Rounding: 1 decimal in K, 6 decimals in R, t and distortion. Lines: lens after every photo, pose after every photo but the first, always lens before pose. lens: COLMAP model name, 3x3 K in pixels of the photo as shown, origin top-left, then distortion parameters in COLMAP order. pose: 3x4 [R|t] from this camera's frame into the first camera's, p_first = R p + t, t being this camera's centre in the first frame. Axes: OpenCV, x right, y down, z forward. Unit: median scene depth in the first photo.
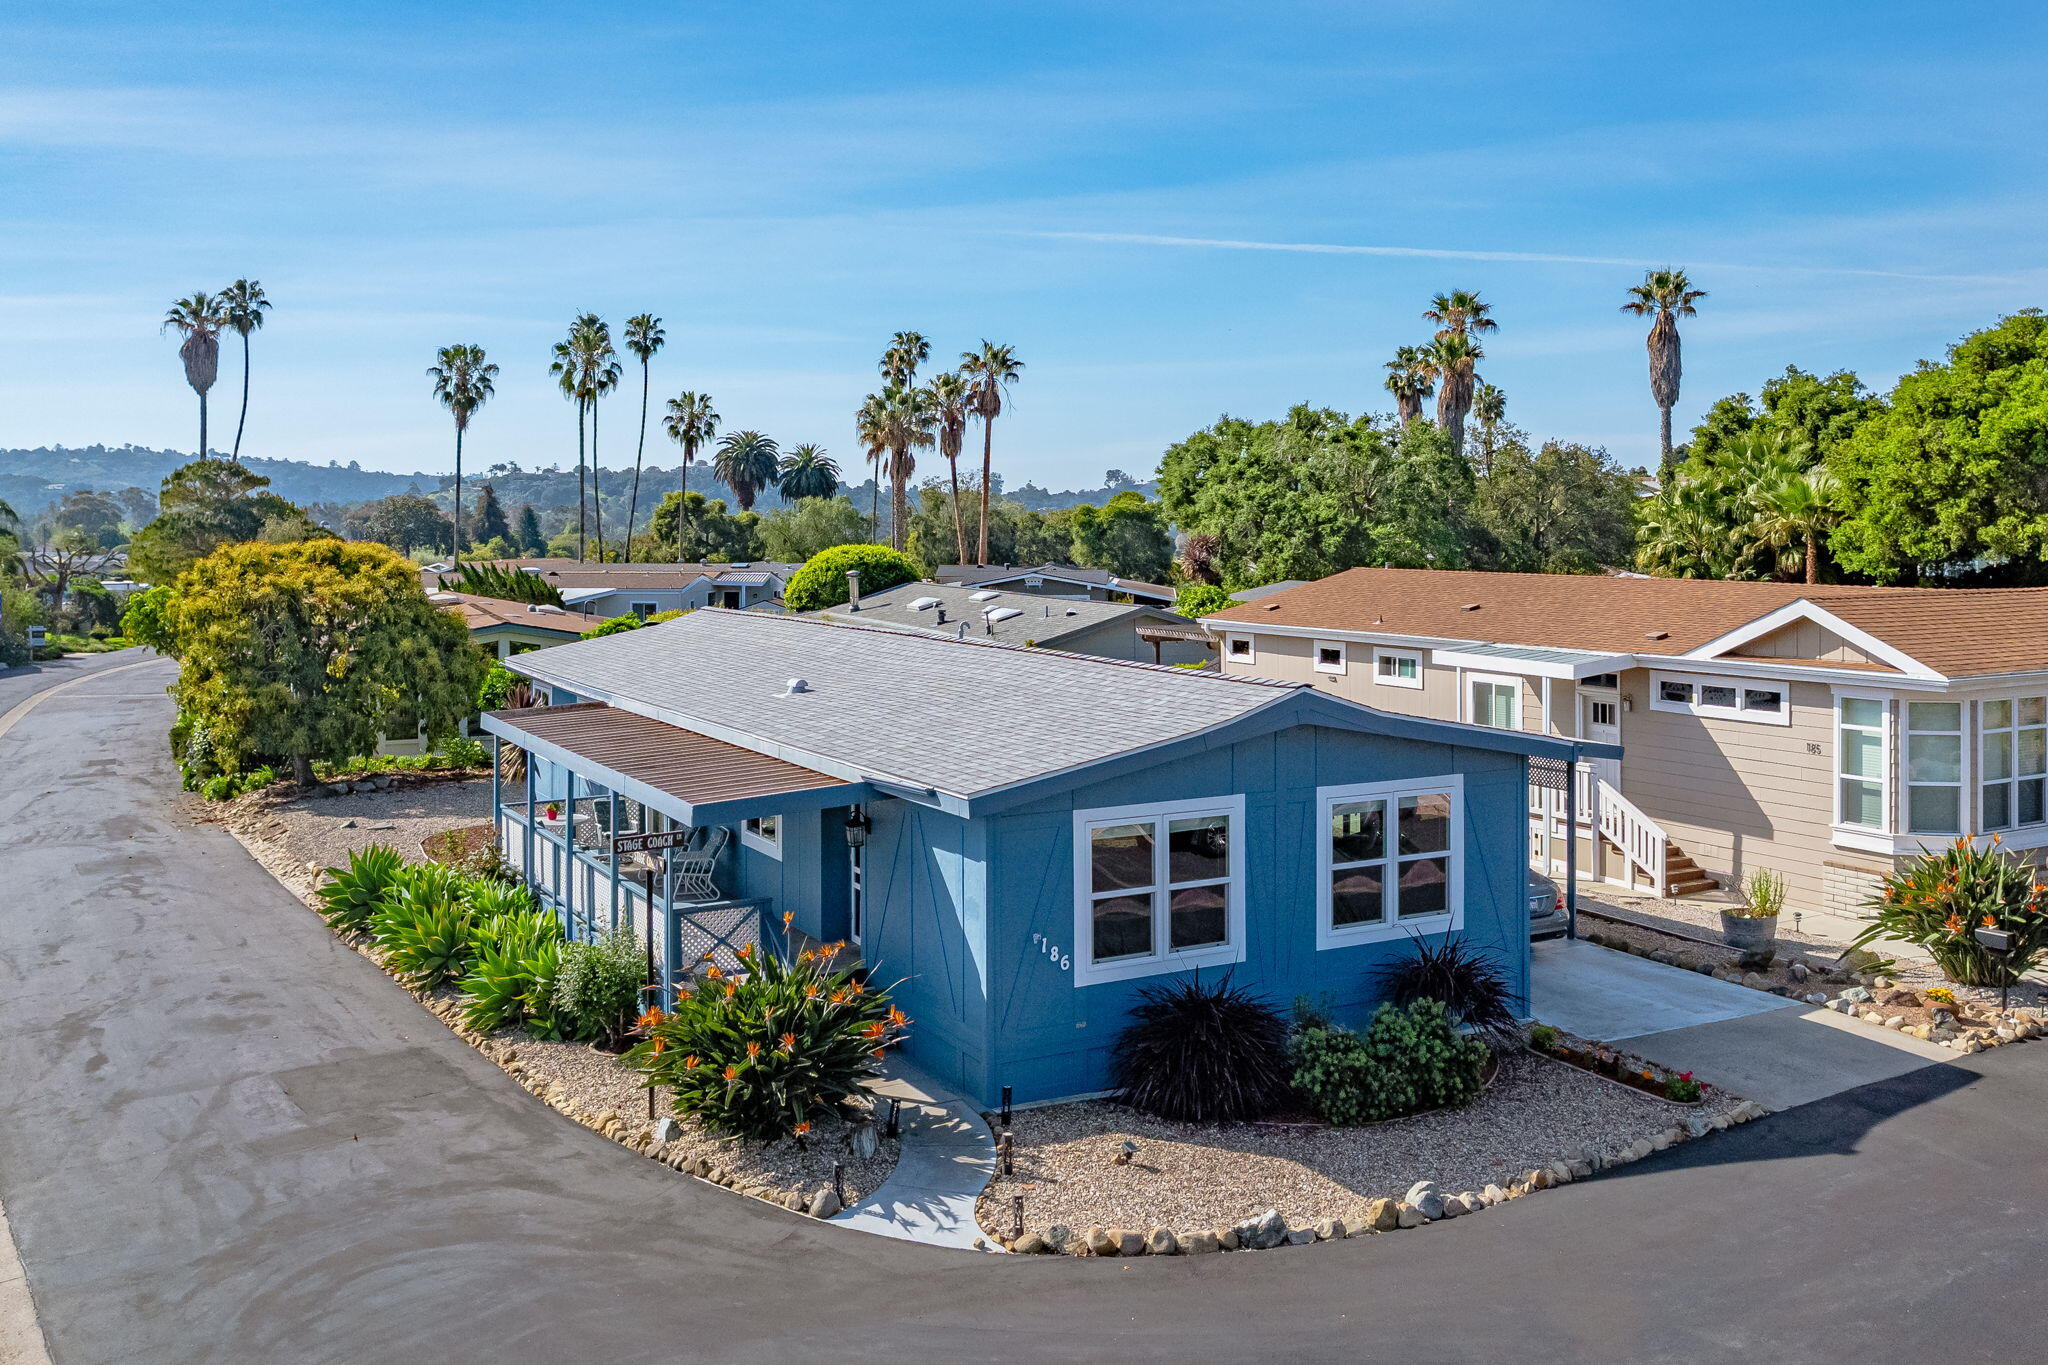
lens RADIAL K [[1855.1, 0, 993.5], [0, 1855.1, 510.9], [0, 0, 1]] dist [-0.042604, -0.007463]
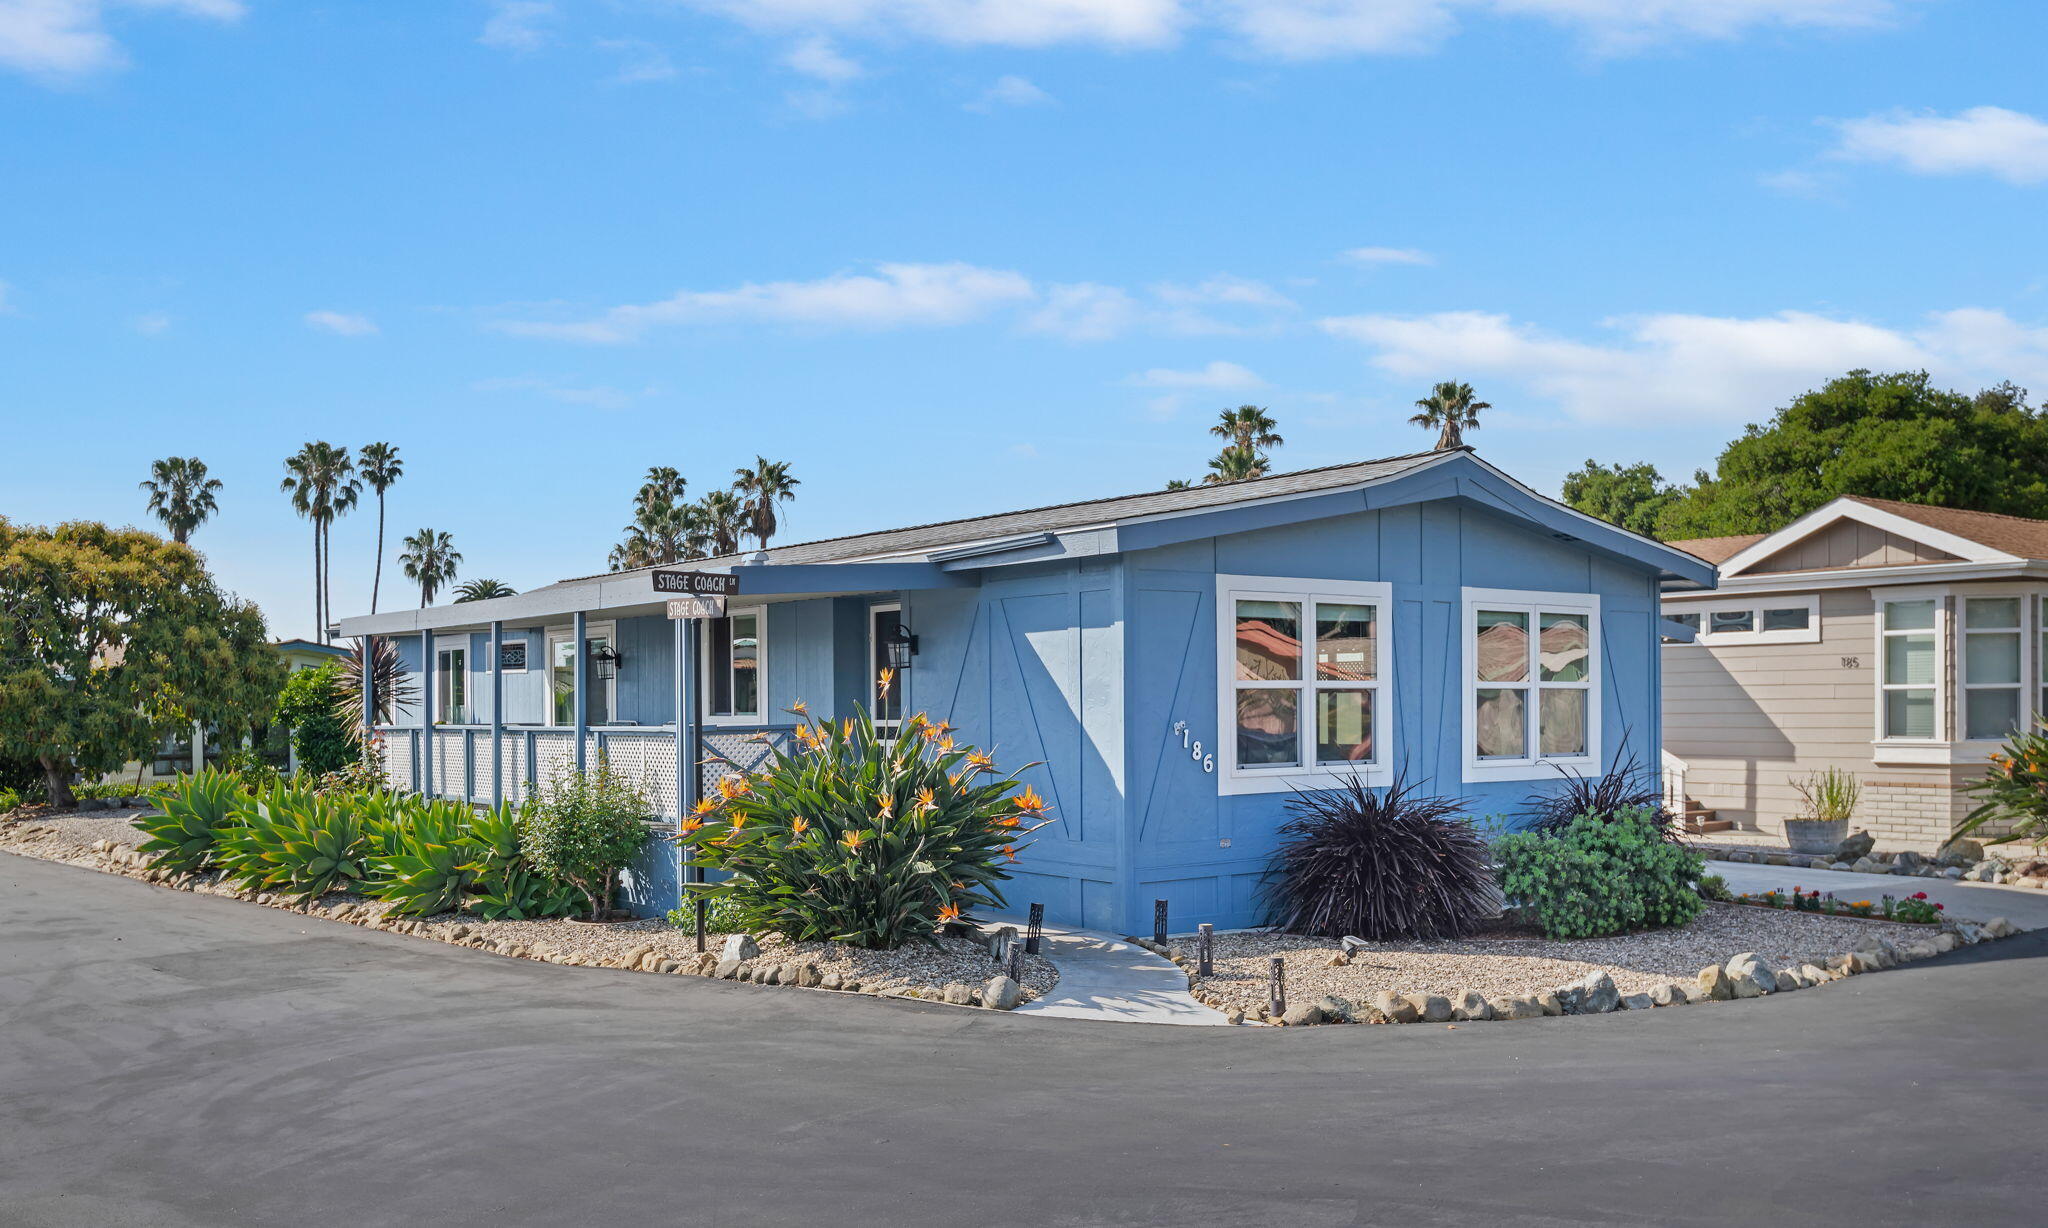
lens RADIAL K [[1842.5, 0, 1020.7], [0, 1842.5, 714.9], [0, 0, 1]] dist [-0.006529, 0.004942]
pose [[0.987186, -0.005214, 0.159489, -0.080189], [0.003220, 0.999913, 0.012757, 0.102090], [-0.159541, -0.012080, 0.987117, 0.110320]]
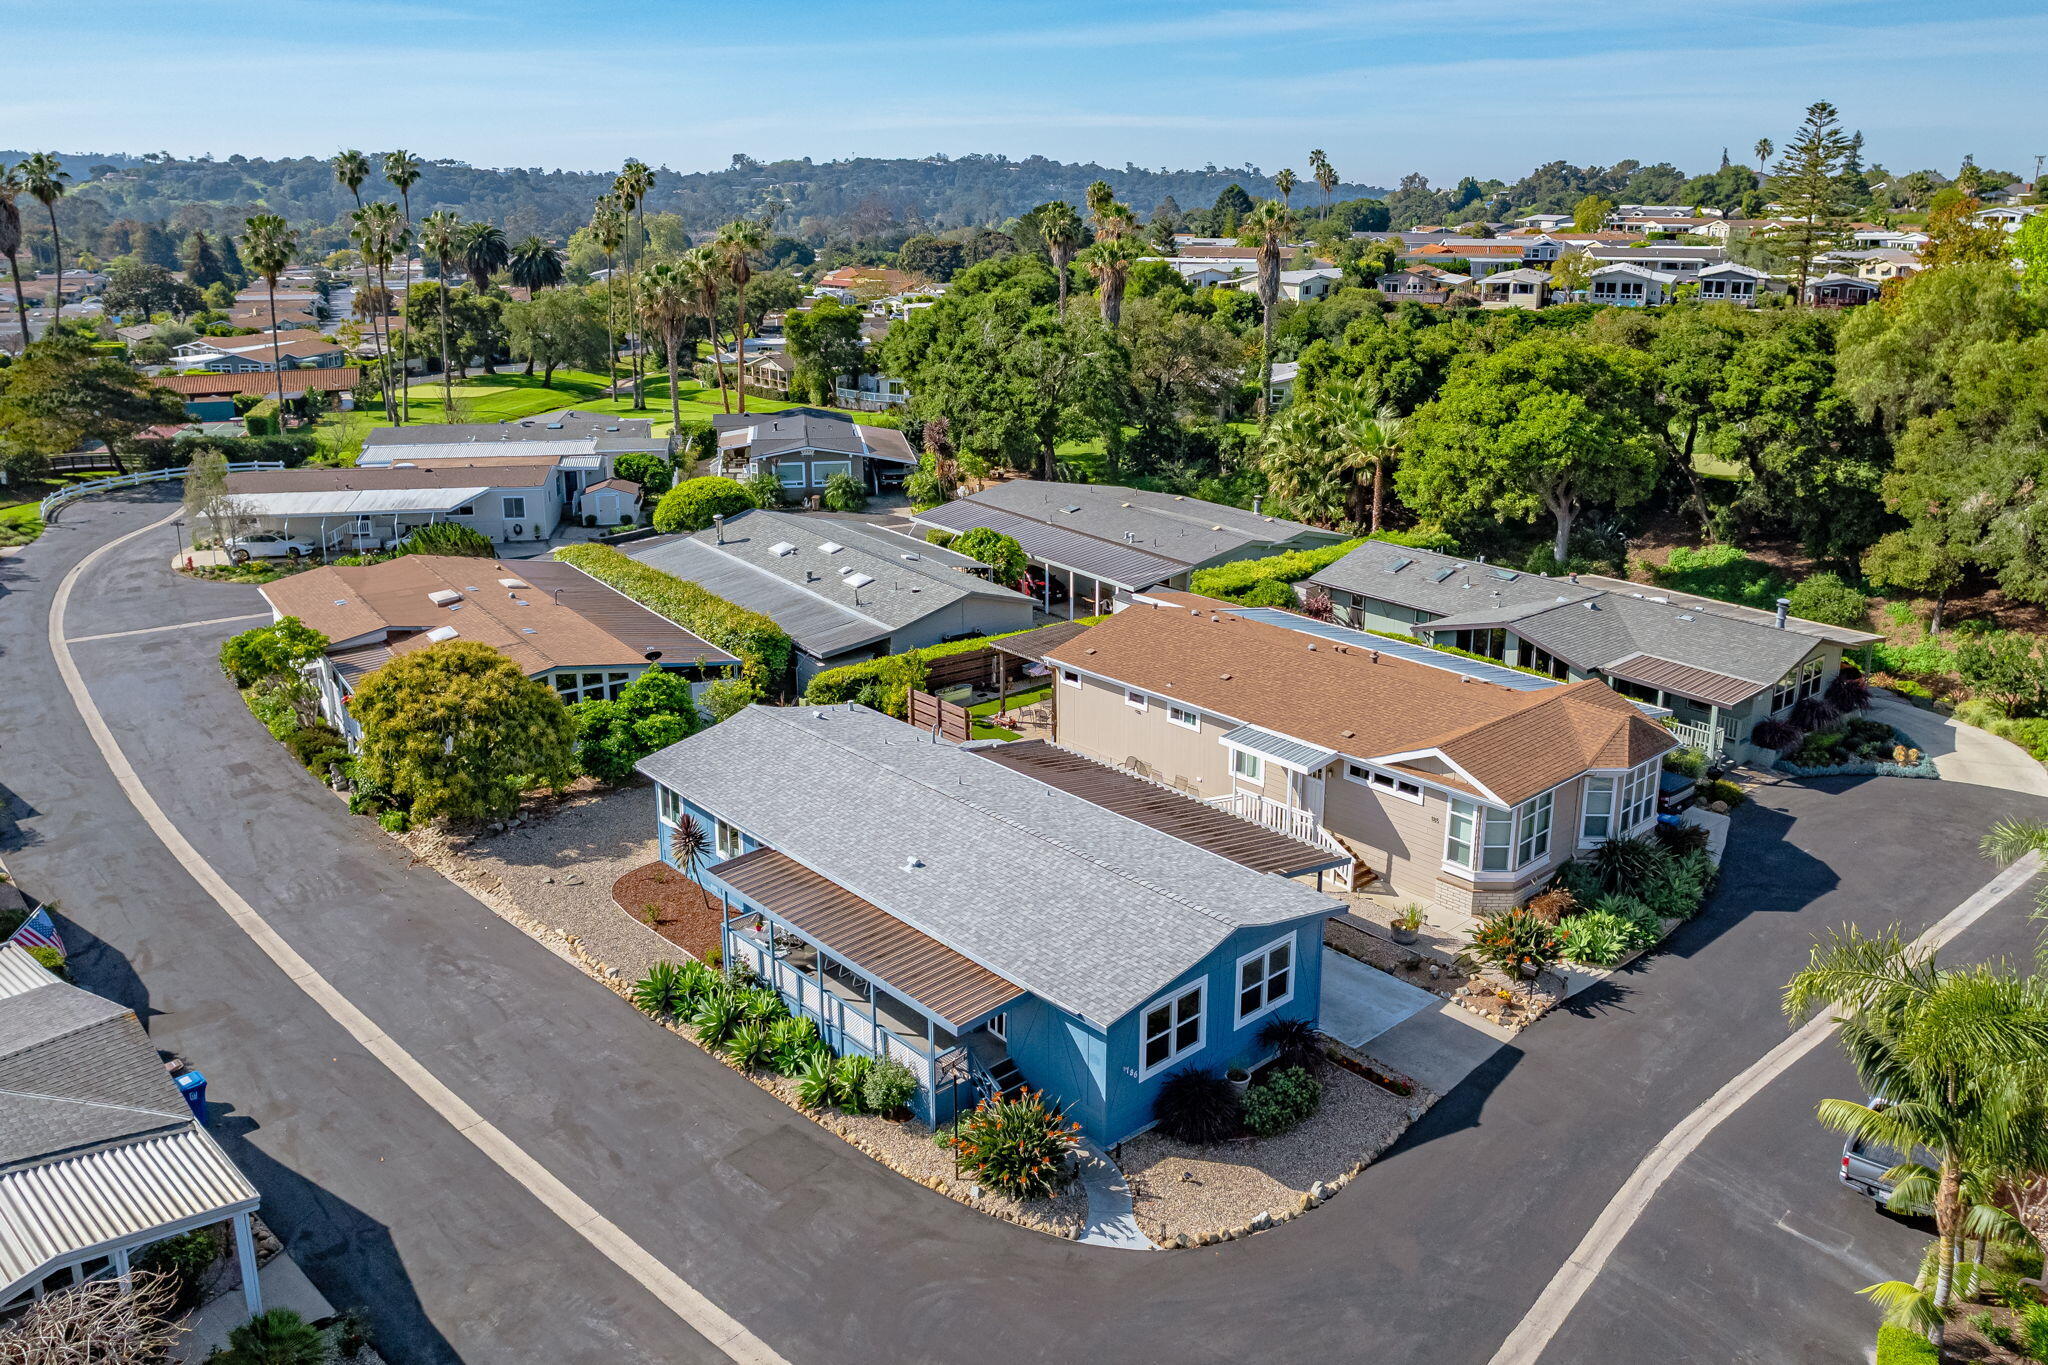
lens RADIAL K [[1538.7, 0, 1027.7], [0, 1538.7, 637.2], [0, 0, 1]] dist [-0.030103, -0.001300]
pose [[0.972280, -0.063376, 0.225067, -0.210304], [0.000681, 0.963331, 0.268316, -0.334096], [-0.233819, -0.260725, 0.936670, -0.224006]]
